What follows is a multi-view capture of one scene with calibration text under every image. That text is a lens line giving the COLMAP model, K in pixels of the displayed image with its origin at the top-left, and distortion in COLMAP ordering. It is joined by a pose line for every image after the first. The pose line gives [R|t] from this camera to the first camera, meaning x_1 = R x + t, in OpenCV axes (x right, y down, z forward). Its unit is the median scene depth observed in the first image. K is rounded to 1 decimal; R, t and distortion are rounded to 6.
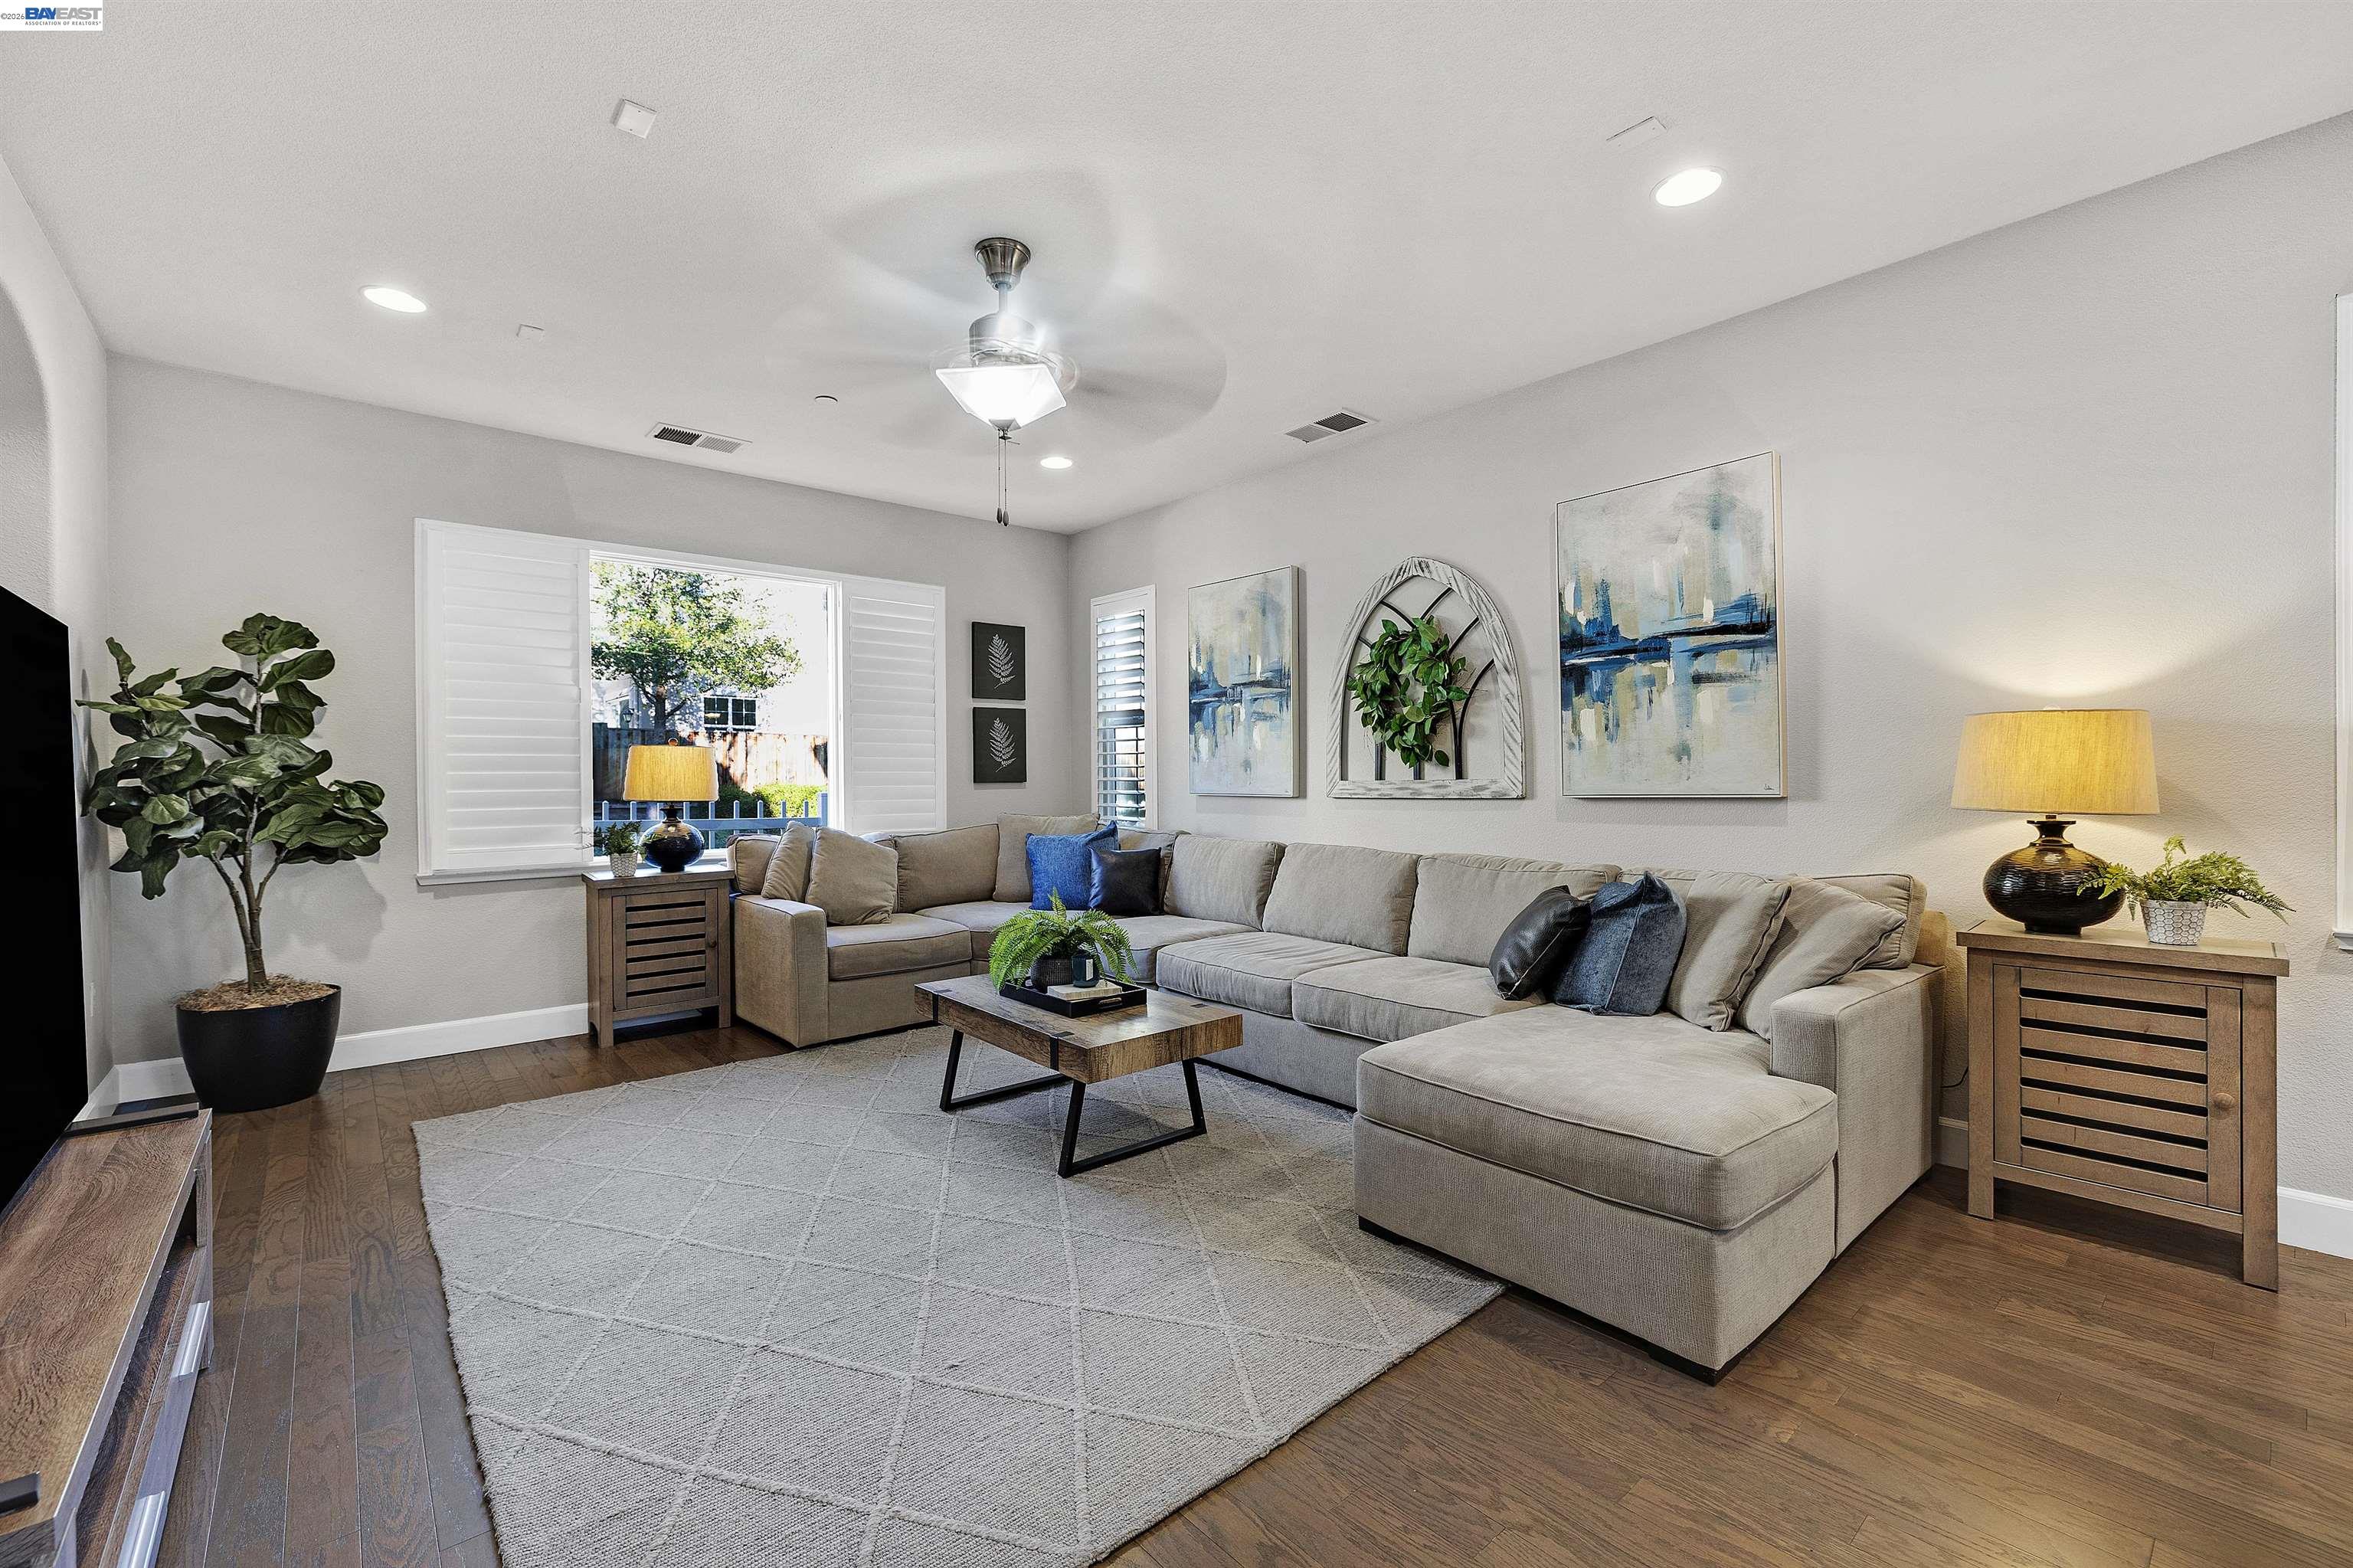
lens RADIAL K [[999.1, 0, 1173.6], [0, 999.1, 782.9], [0, 0, 1]] dist [0.001166, 0.000097]
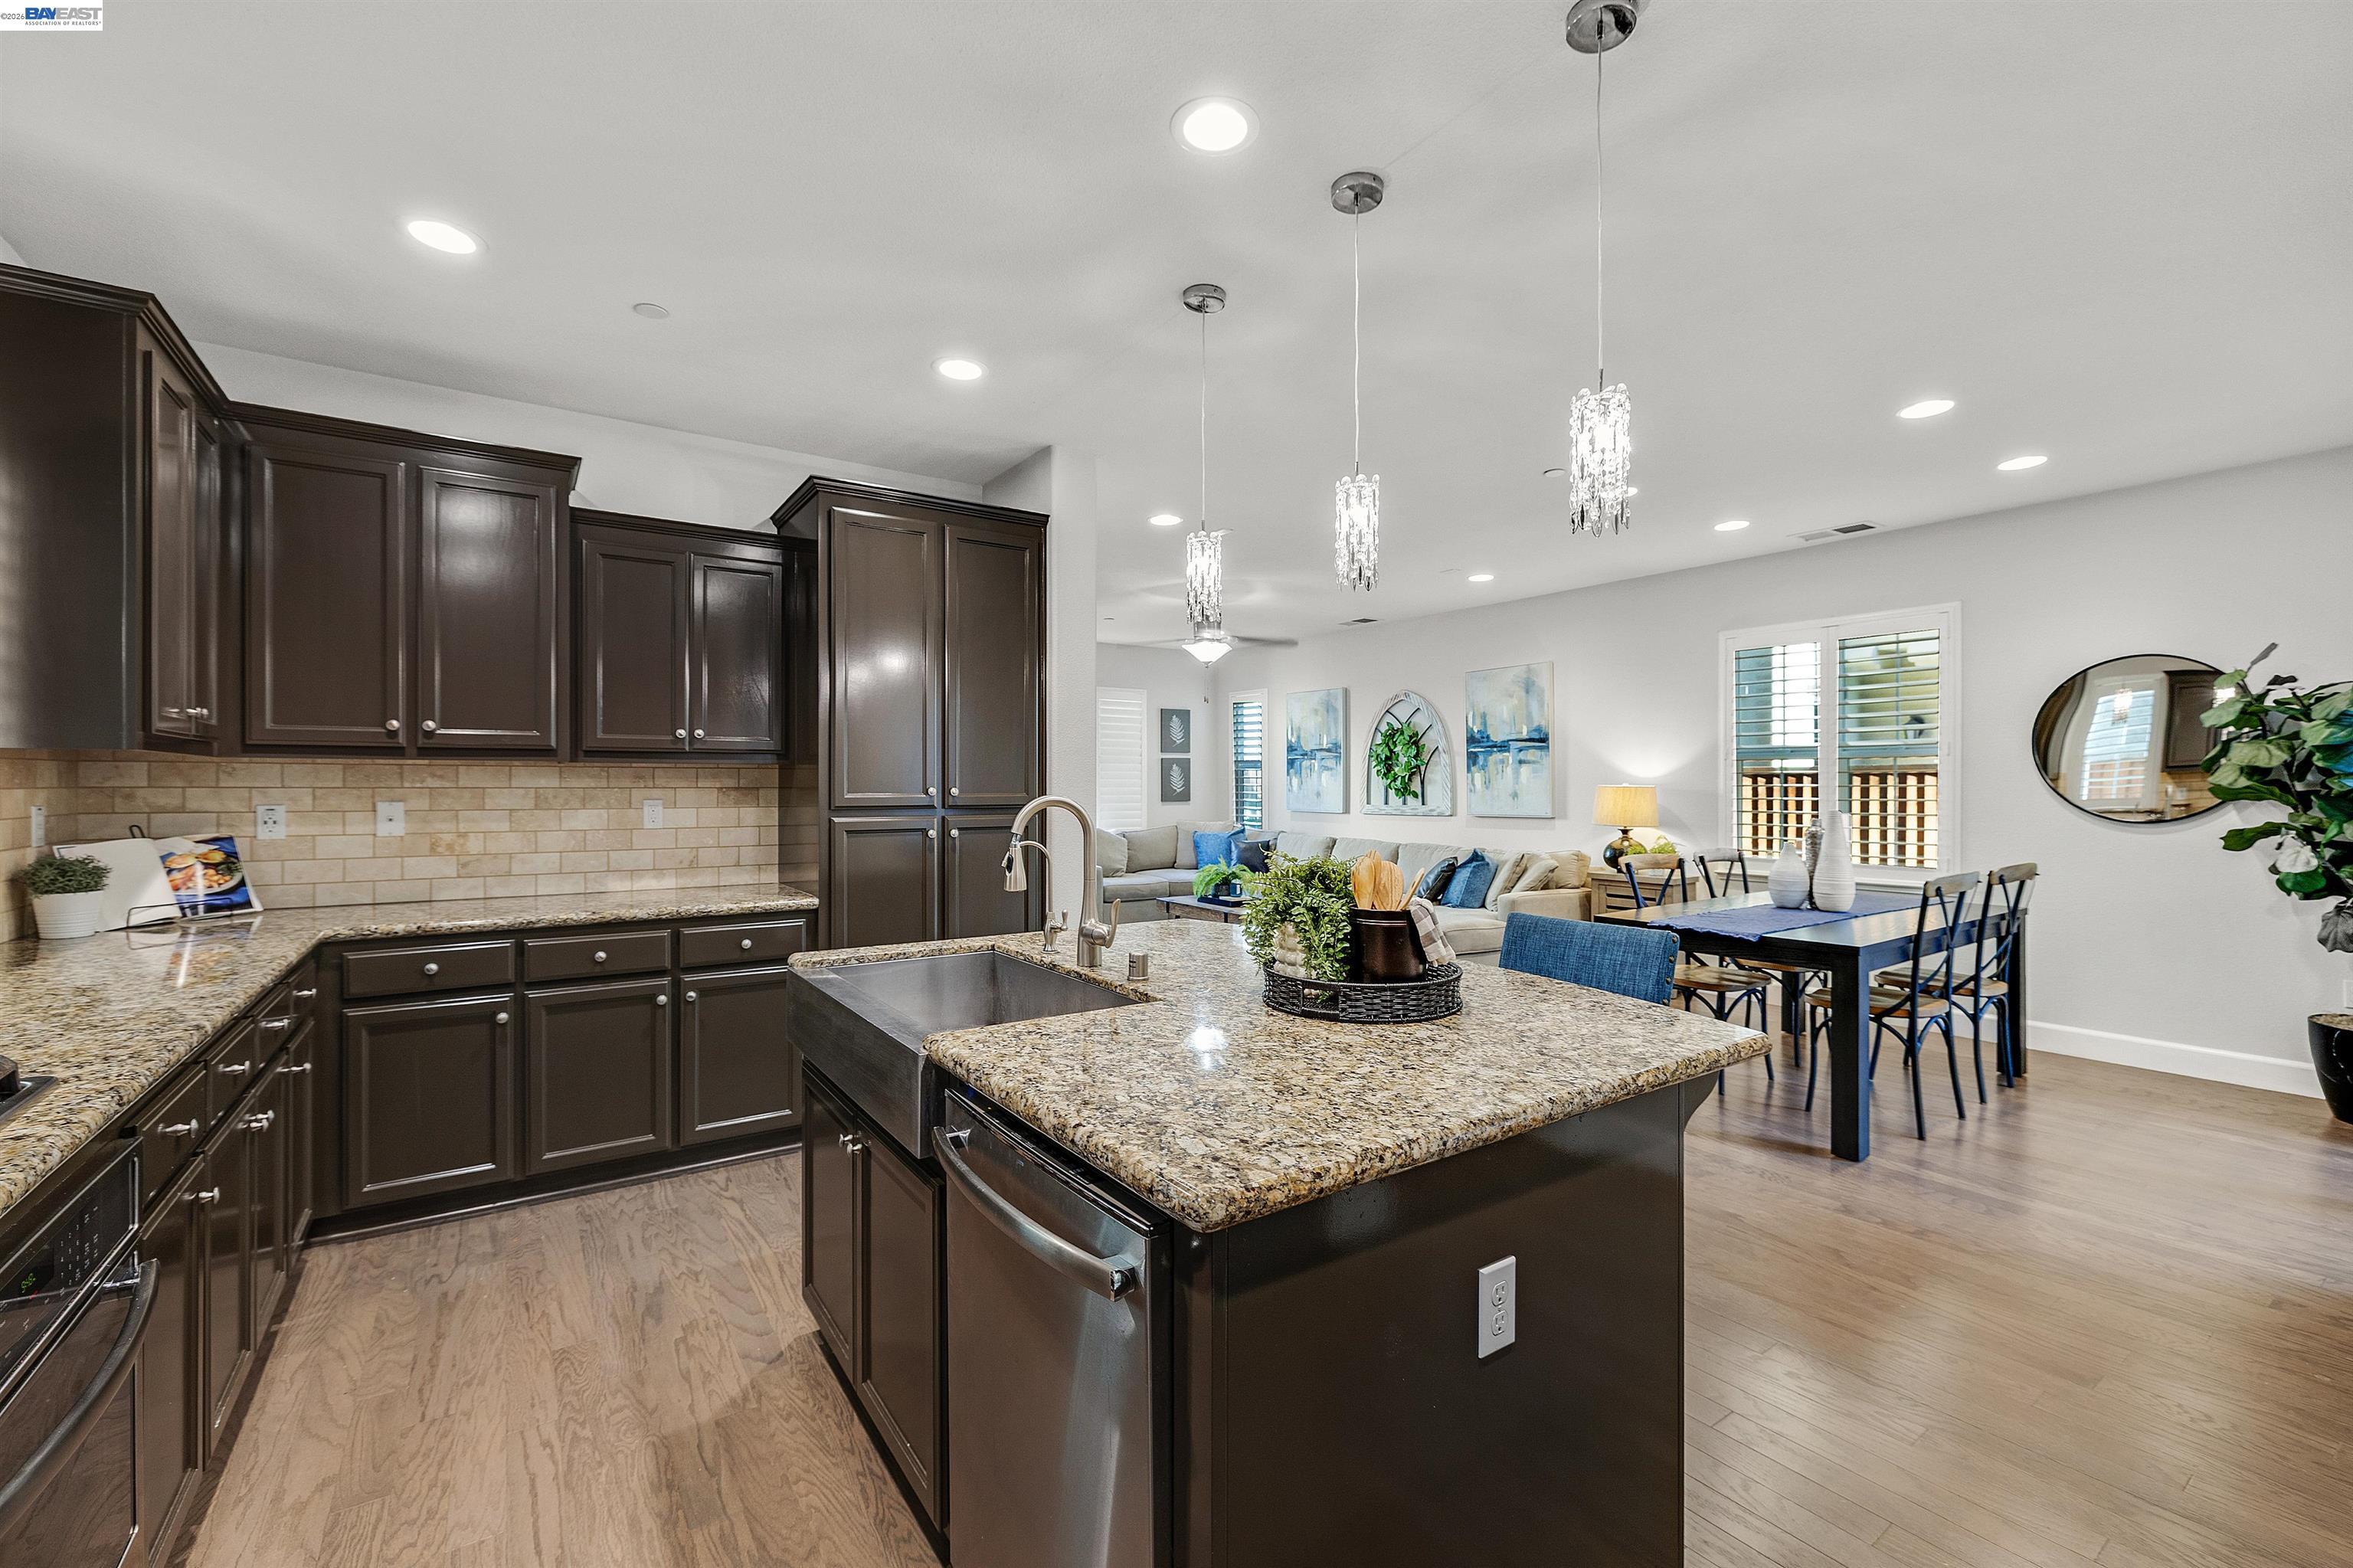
lens RADIAL K [[999.1, 0, 1174.6], [0, 999.1, 780.4], [0, 0, 1]] dist [0.001166, 0.000097]
pose [[0.993902, 0.006818, -0.110058, 0.016970], [-0.007664, 0.999944, -0.007267, -0.034042], [0.110002, 0.008066, 0.993899, -0.976343]]
